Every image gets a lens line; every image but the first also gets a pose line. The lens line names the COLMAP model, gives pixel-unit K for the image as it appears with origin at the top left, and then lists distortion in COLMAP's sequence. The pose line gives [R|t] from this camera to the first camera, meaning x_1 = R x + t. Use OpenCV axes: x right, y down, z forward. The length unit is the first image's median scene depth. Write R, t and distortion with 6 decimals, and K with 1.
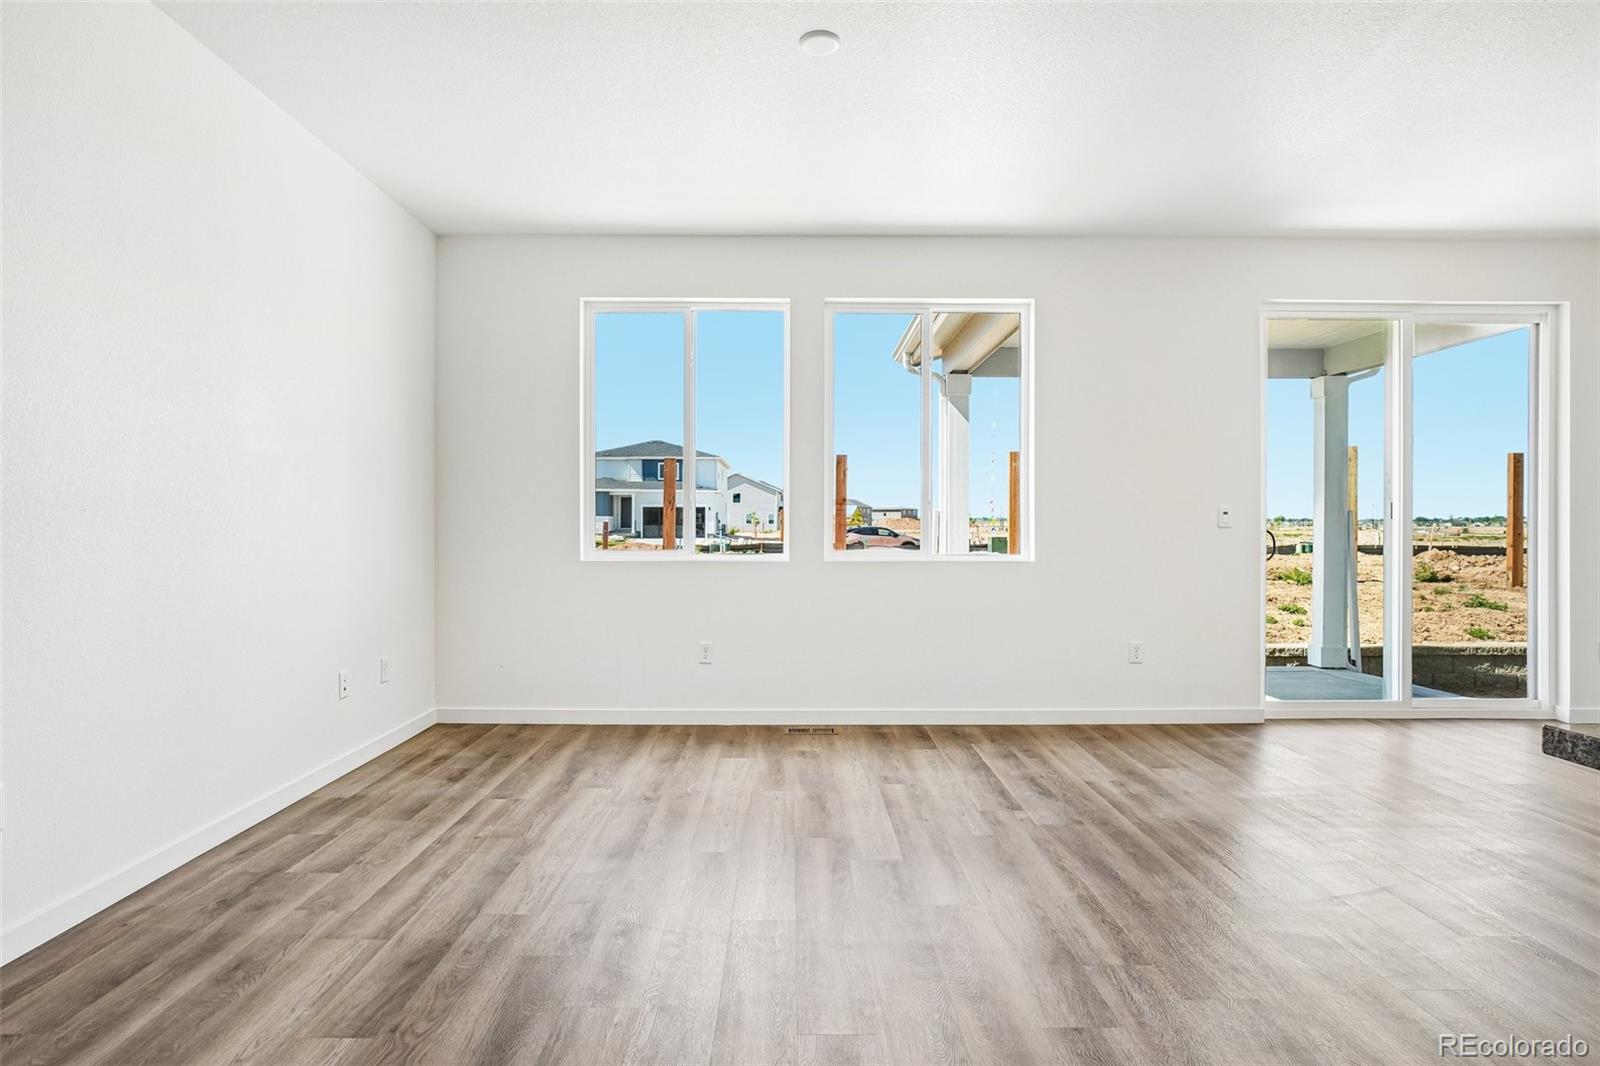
lens RADIAL K [[866.8, 0, 797.1], [0, 866.8, 526.7], [0, 0, 1]] dist [-0.021741, 0.001377]
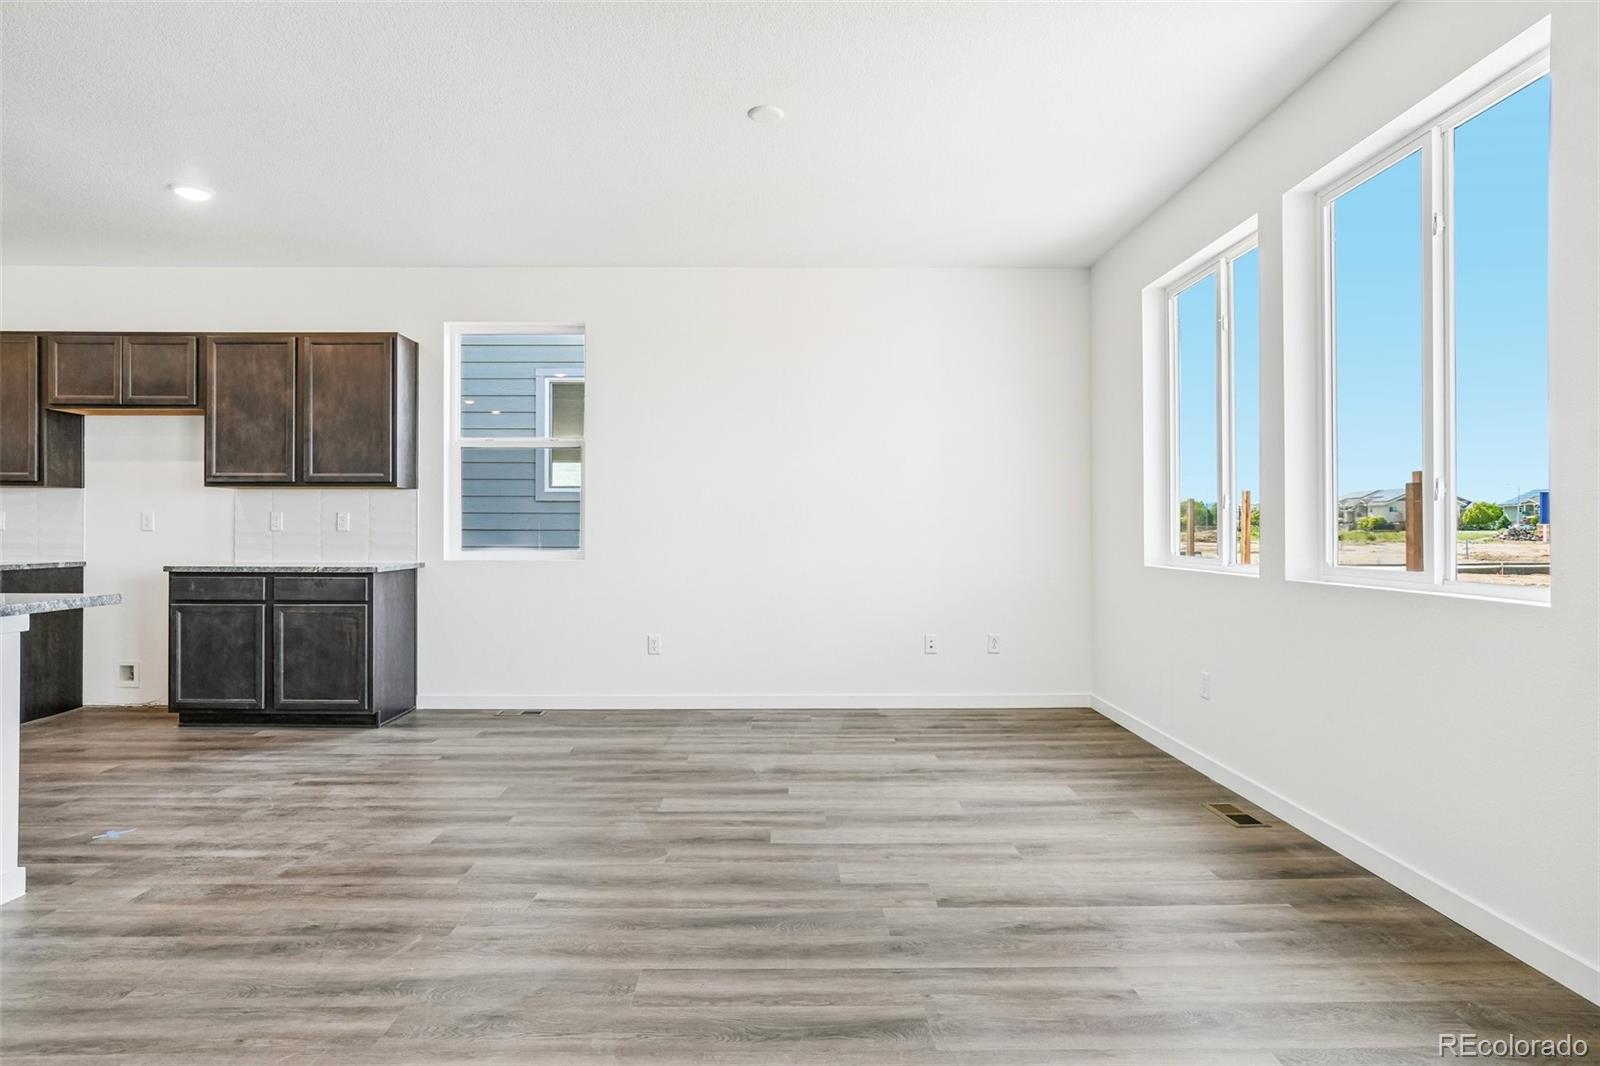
lens RADIAL K [[898.8, 0, 792.7], [0, 898.8, 523.7], [0, 0, 1]] dist [-0.026485, 0.019670]
pose [[0.002115, -0.007961, -0.999966, 0.835095], [0.000118, 0.999968, -0.007960, 0.001443], [0.999998, -0.000102, 0.002116, 0.698398]]
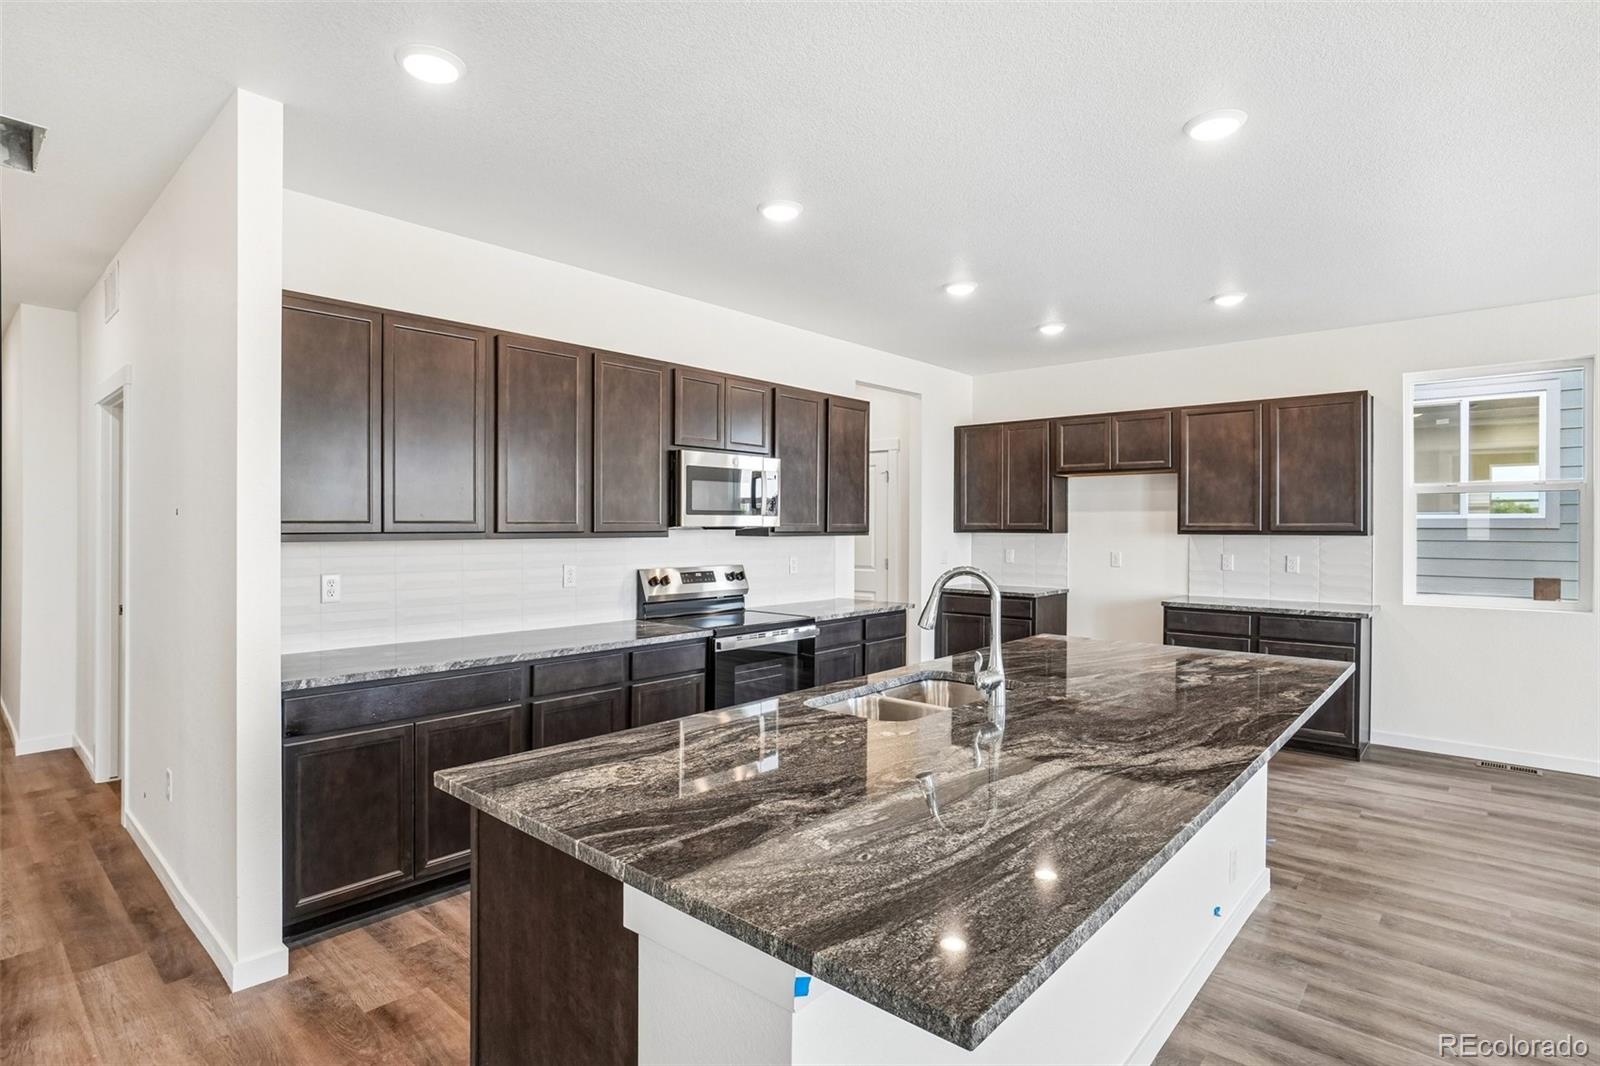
lens RADIAL K [[797.1, 0, 800.0], [0, 797.1, 533.0], [0, 0, 1]] dist [-0.054036, 0.023890]
pose [[-0.668084, 0.000560, -0.744086, 1.005227], [-0.003260, 0.999988, 0.003680, -0.064439], [0.744079, 0.004884, -0.668074, 0.301150]]
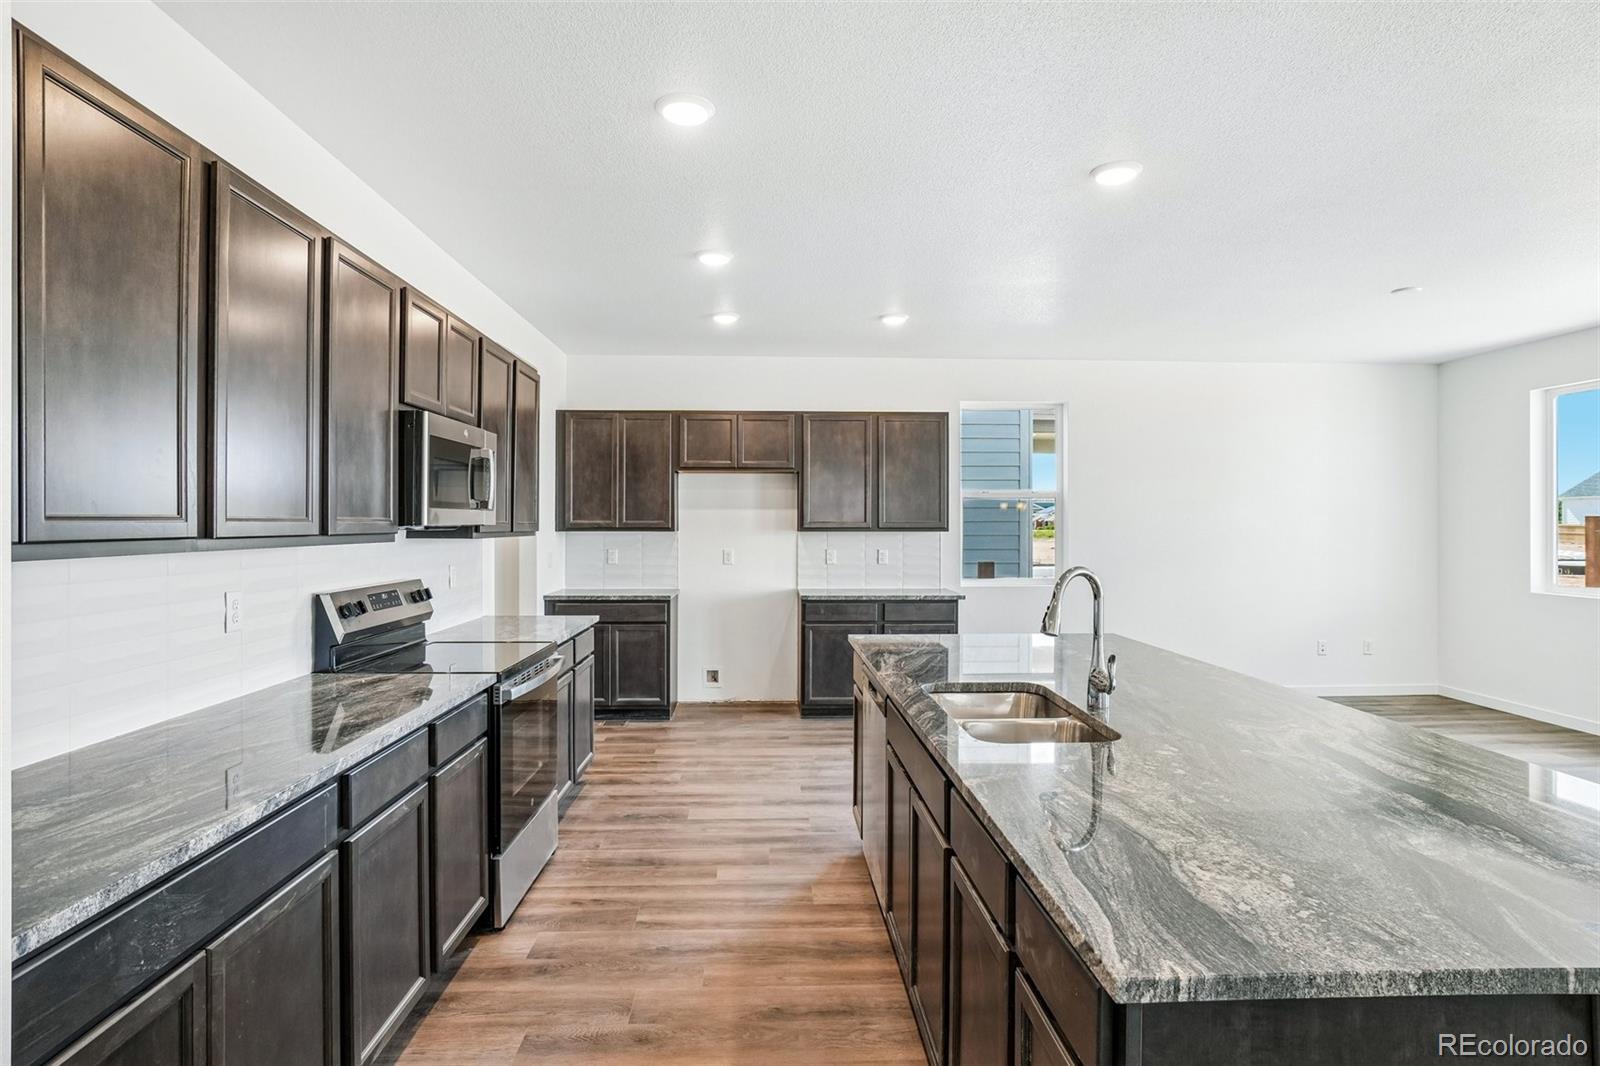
lens RADIAL K [[817.8, 0, 793.0], [0, 817.8, 527.7], [0, 0, 1]] dist [-0.045080, 0.023755]
pose [[0.028600, -0.000168, -0.999591, 1.050049], [0.001010, 0.999999, -0.000139, -0.066110], [0.999590, -0.001006, 0.028600, -0.161190]]
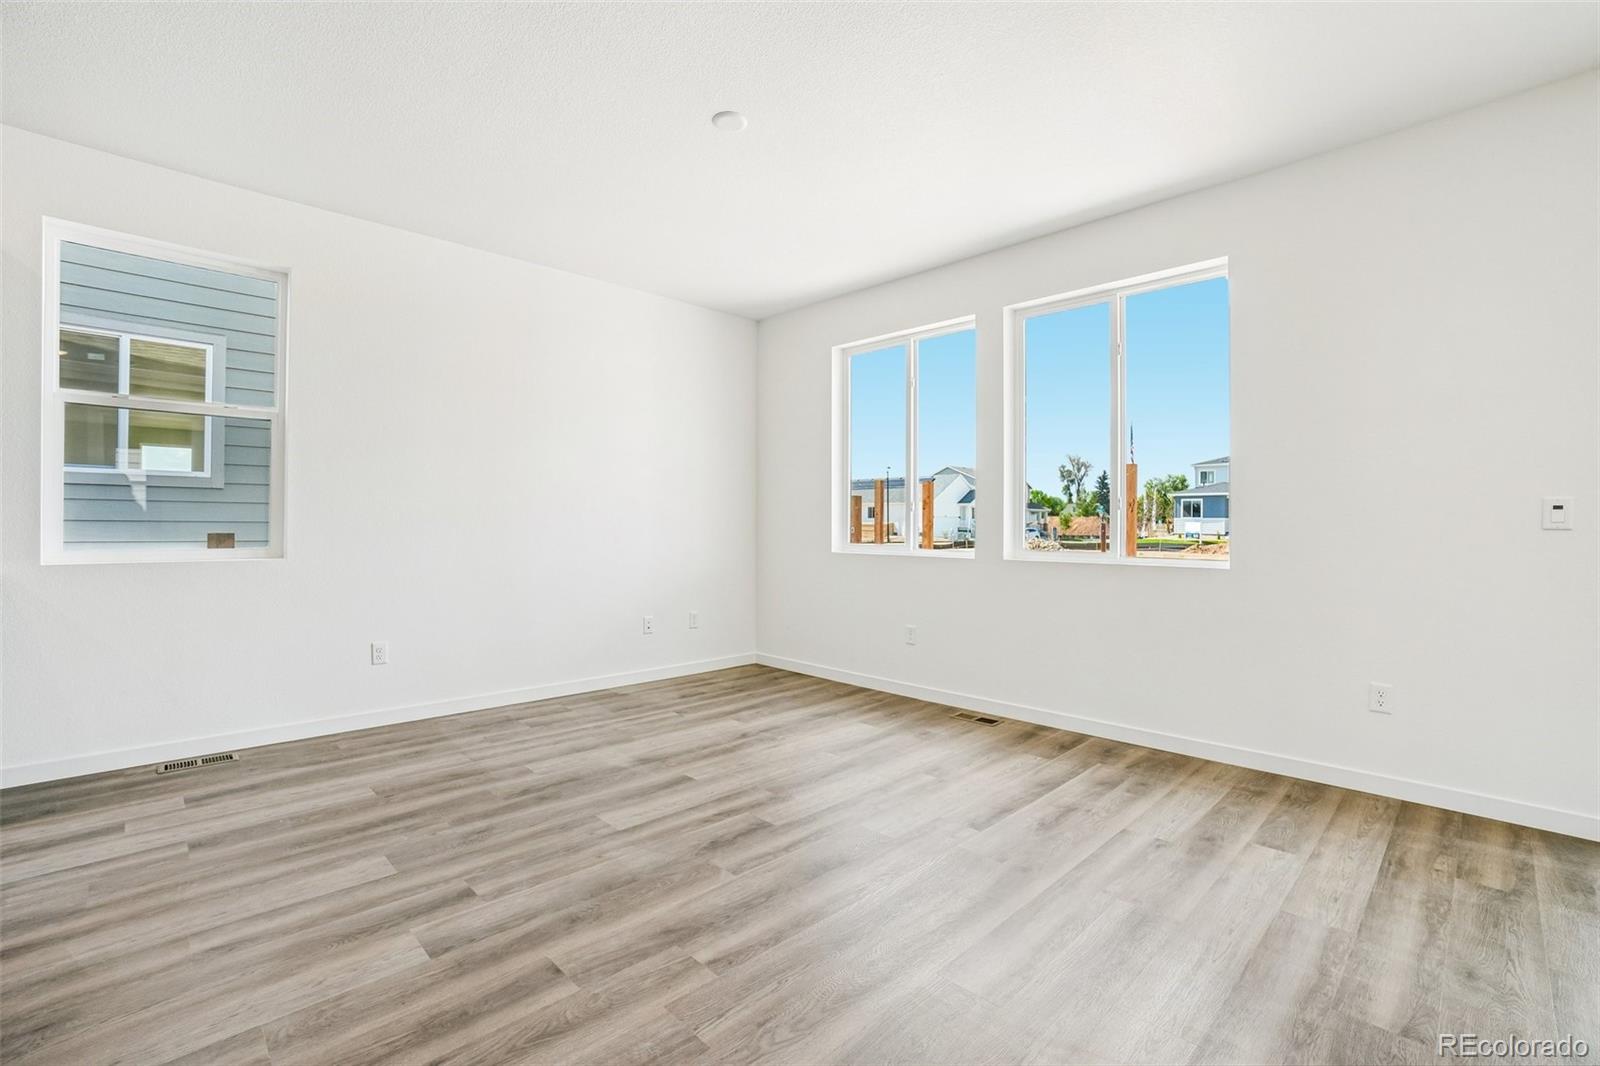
lens RADIAL K [[711.8, 0, 794.1], [0, 711.8, 525.0], [0, 0, 1]] dist [-0.067759, 0.024858]
pose [[0.693120, 0.003043, -0.720815, 0.533211], [-0.005441, 0.999985, -0.001011, 0.001470], [0.720801, 0.004622, 0.693126, 0.267114]]
